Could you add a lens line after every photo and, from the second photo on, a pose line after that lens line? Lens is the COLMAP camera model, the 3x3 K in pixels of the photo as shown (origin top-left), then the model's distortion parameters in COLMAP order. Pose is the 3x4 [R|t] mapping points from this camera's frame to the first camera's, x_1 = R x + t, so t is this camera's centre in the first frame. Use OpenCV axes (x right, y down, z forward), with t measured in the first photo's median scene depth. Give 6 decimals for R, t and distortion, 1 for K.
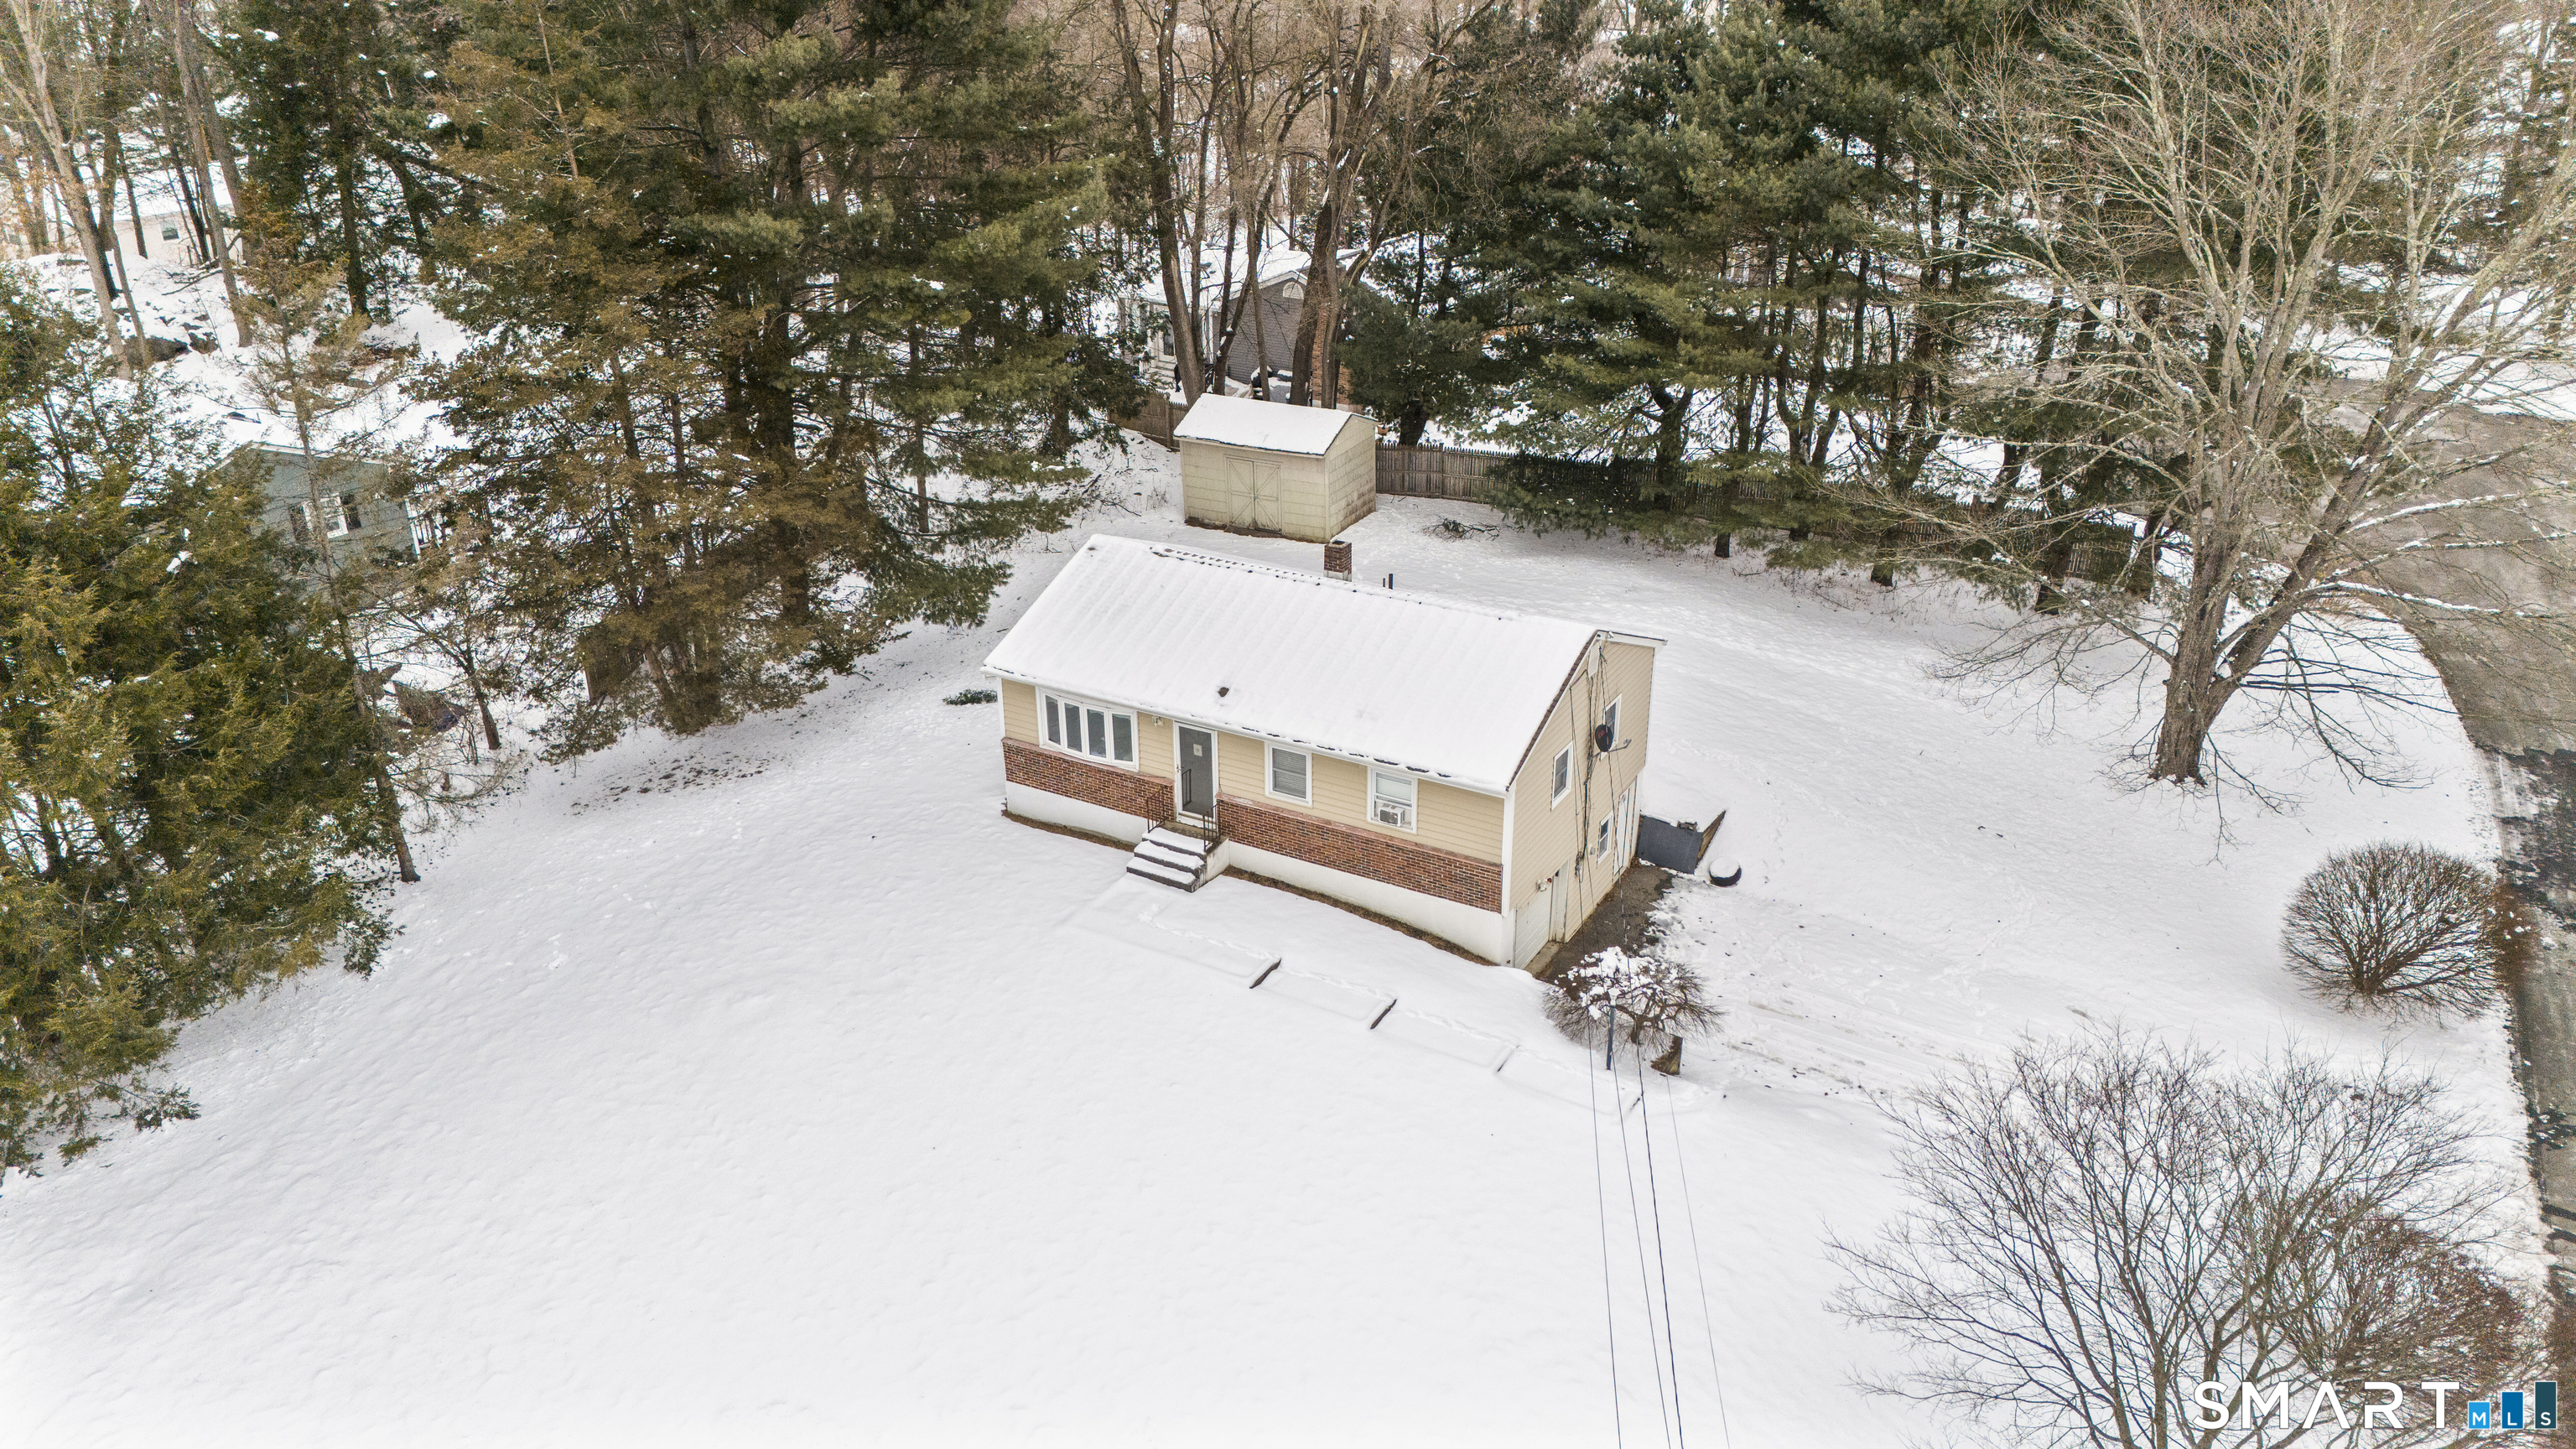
lens RADIAL K [[1895.5, 0, 1298.2], [0, 1895.5, 726.2], [0, 0, 1]] dist [0.110700, -0.125849]
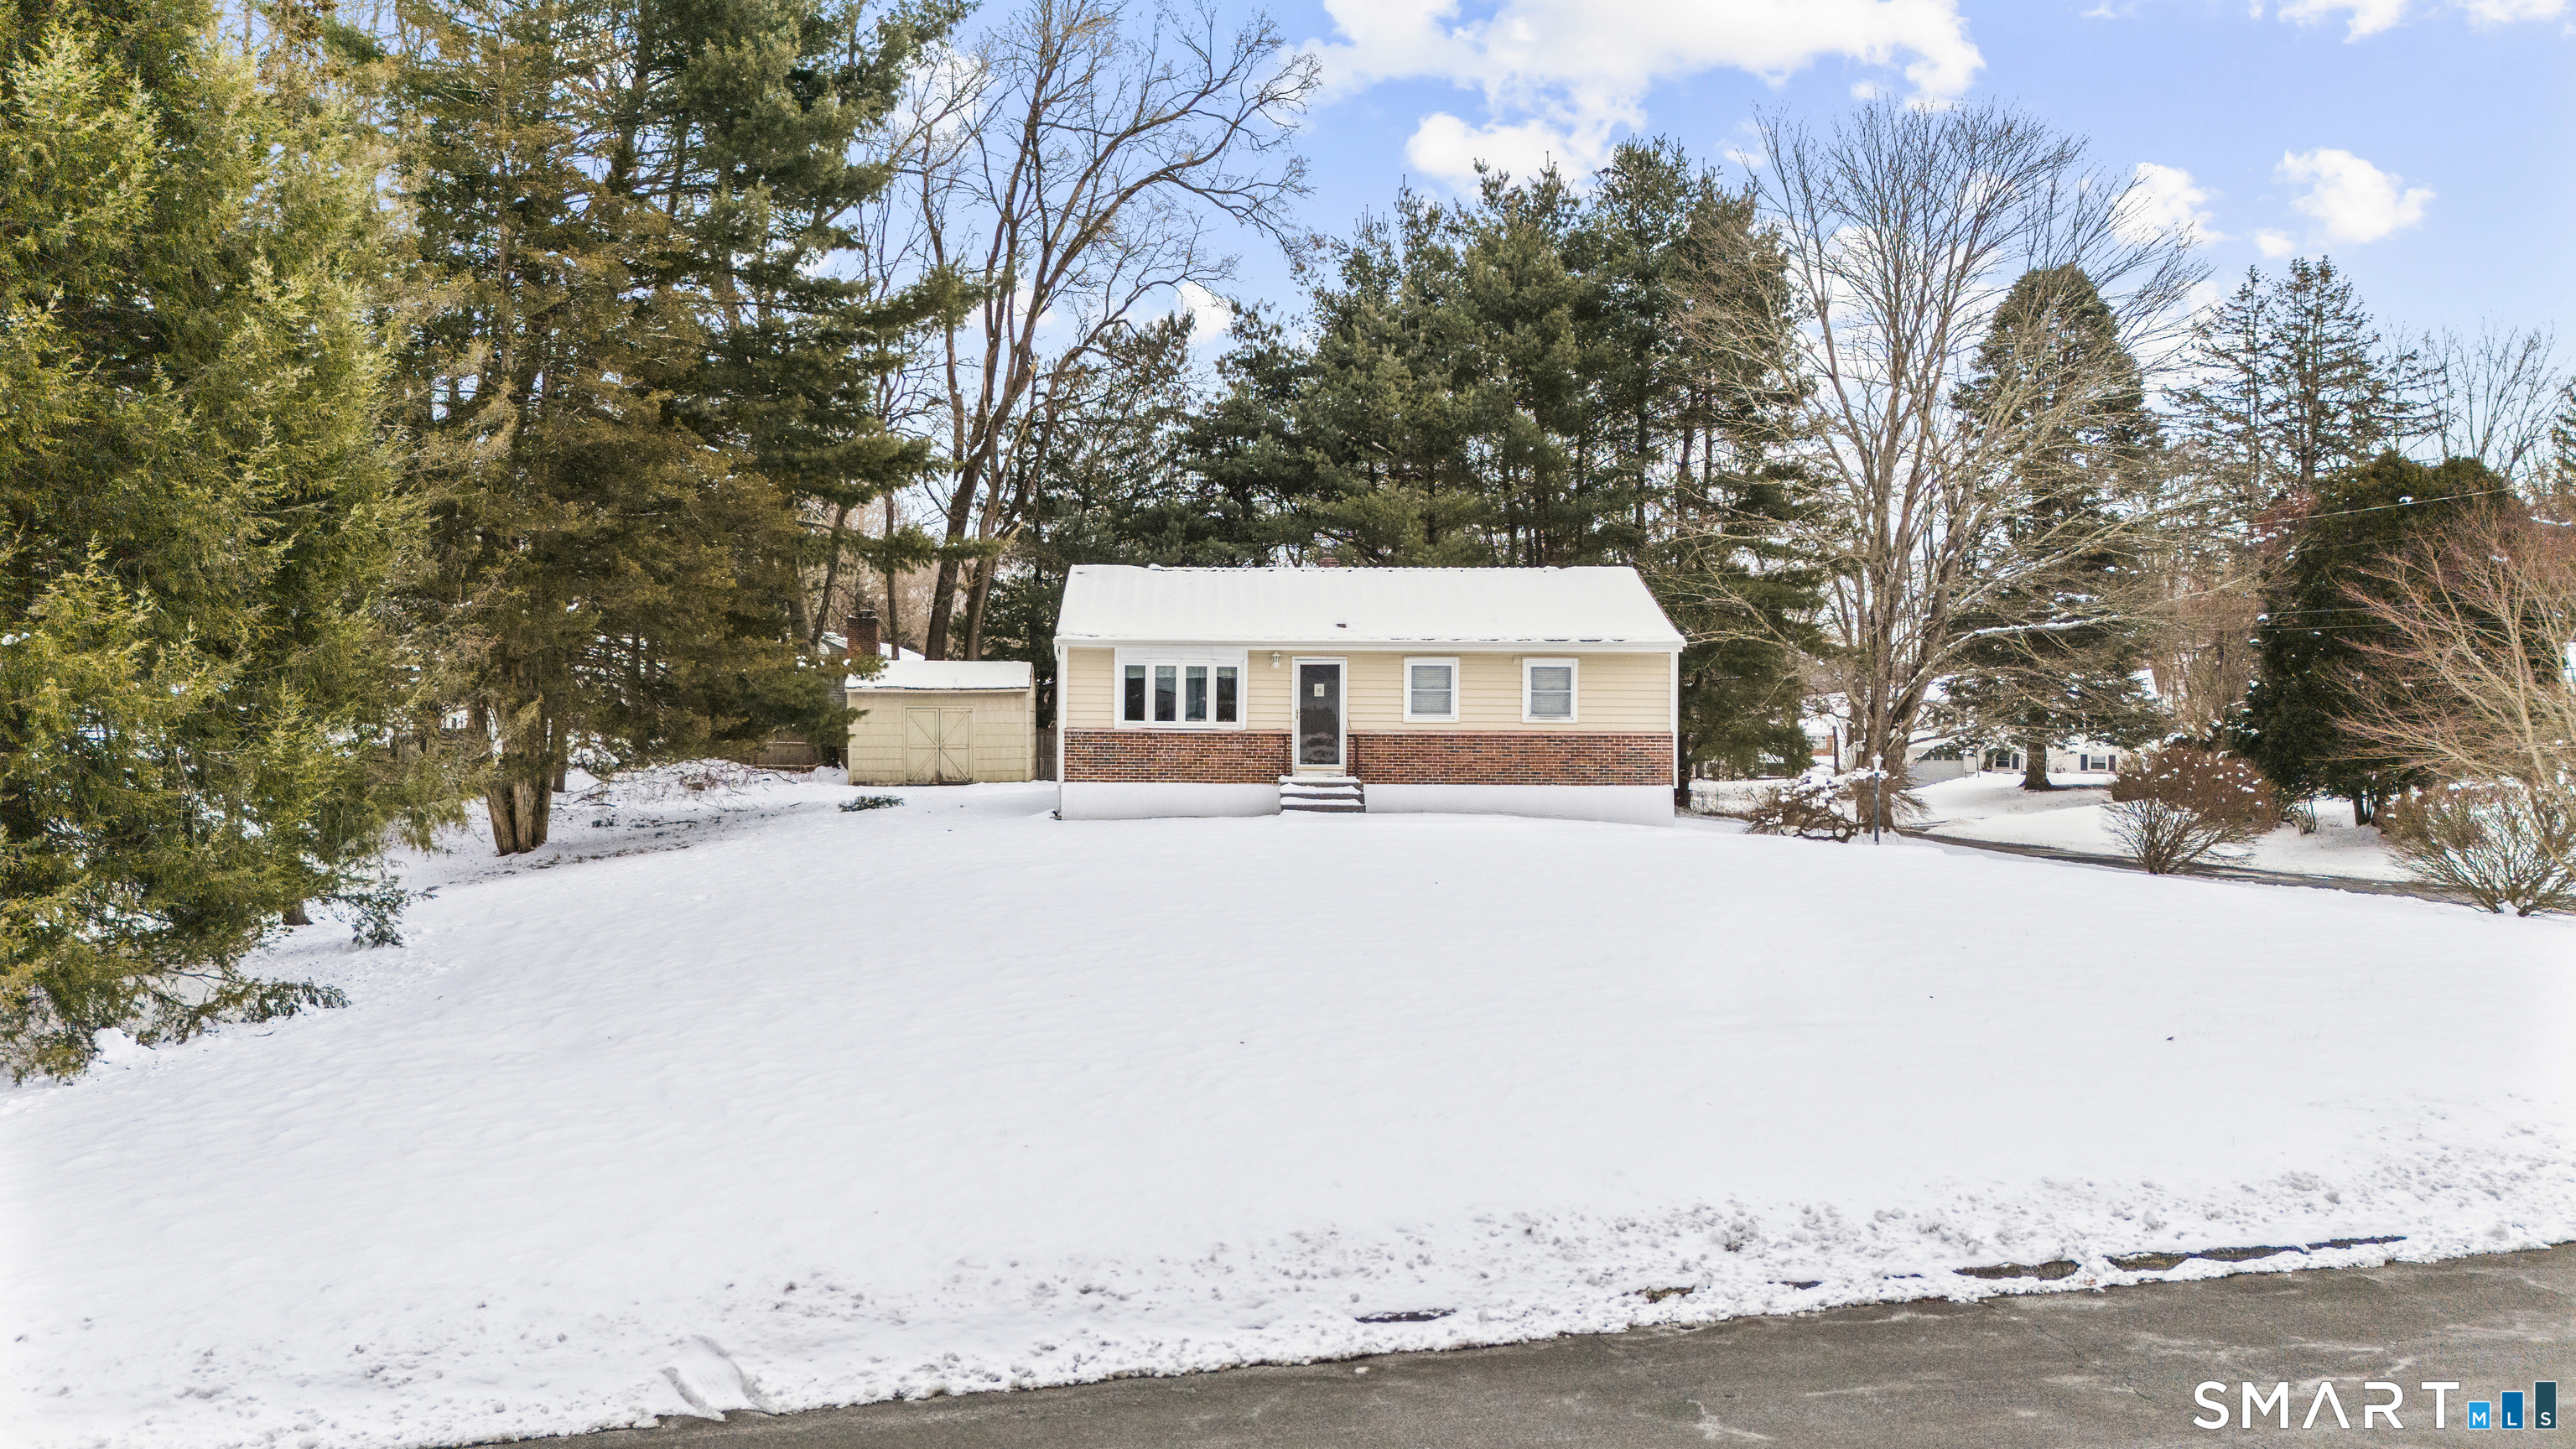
lens RADIAL K [[1895.5, 0, 1298.2], [0, 1895.5, 726.2], [0, 0, 1]] dist [0.110700, -0.125849]
pose [[0.841955, 0.007274, 0.539499, -0.534980], [0.220262, 0.908161, -0.355990, 0.339698], [-0.492542, 0.418558, 0.763028, 0.267044]]
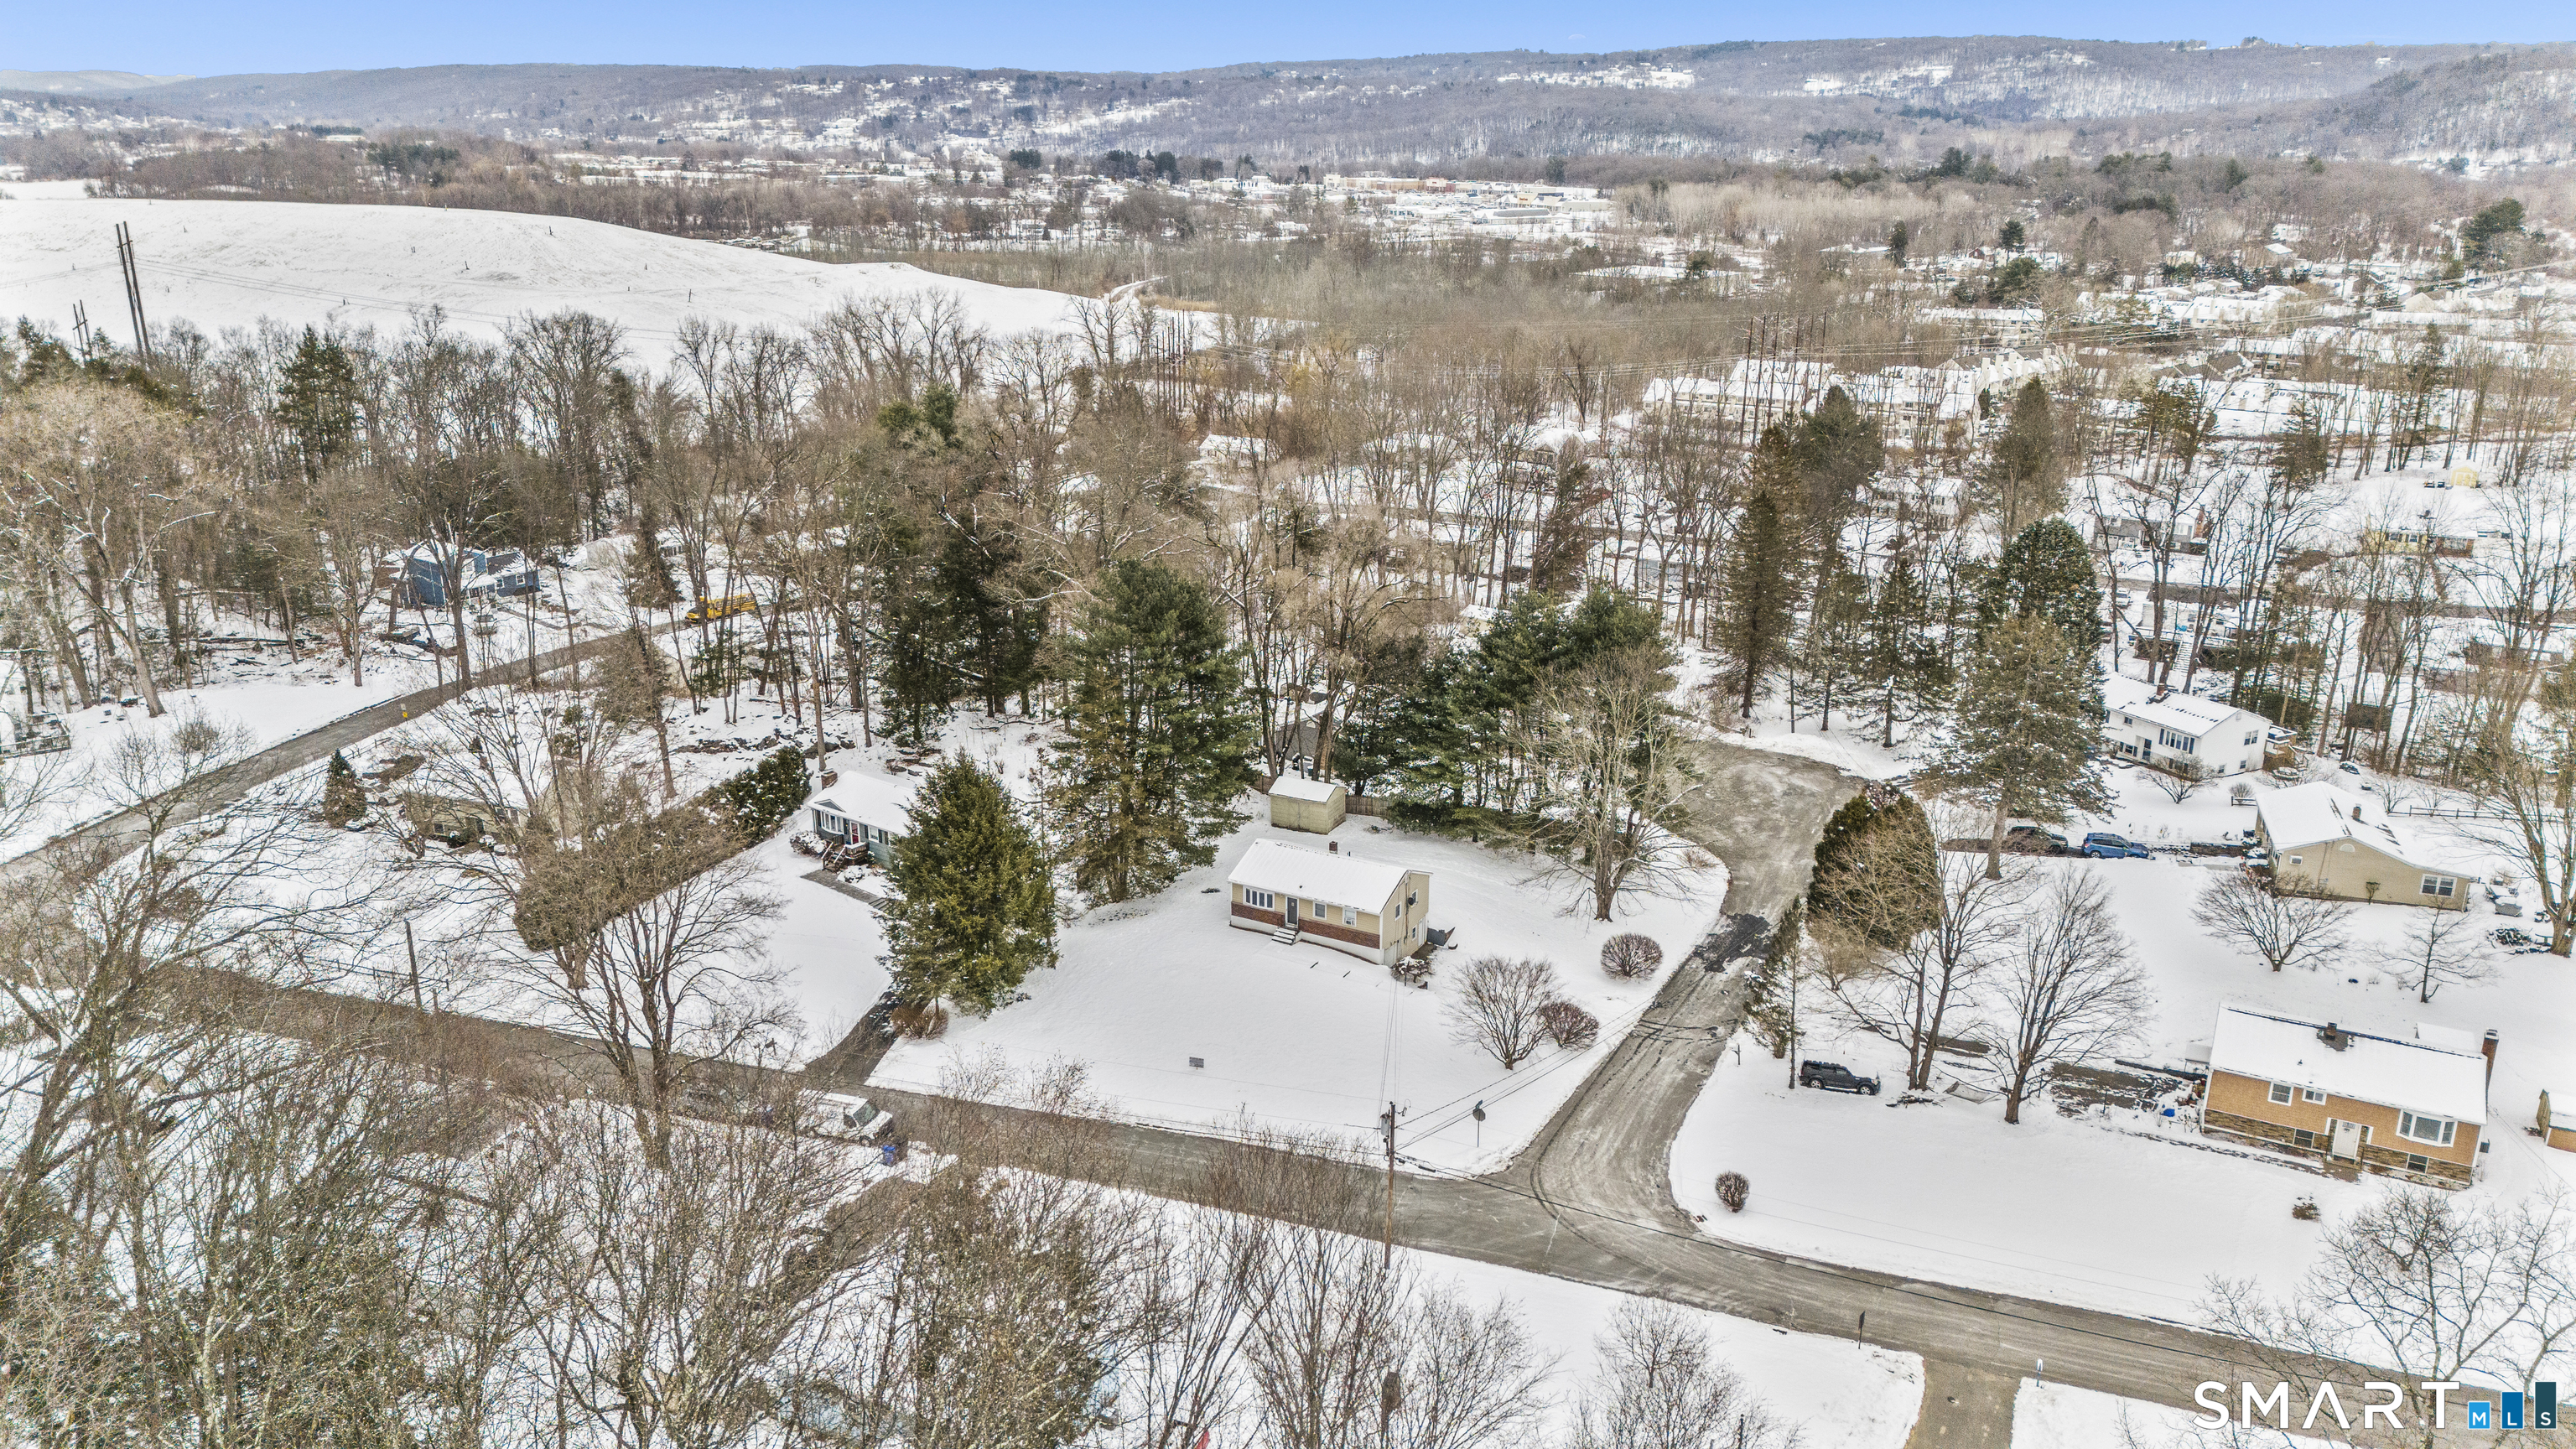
lens RADIAL K [[1895.5, 0, 1298.2], [0, 1895.5, 726.2], [0, 0, 1]] dist [0.110700, -0.125849]
pose [[0.999893, 0.004931, 0.013741, -0.085266], [-0.003261, 0.992891, -0.118986, 0.093515], [-0.014230, 0.118929, 0.992801, -2.262477]]
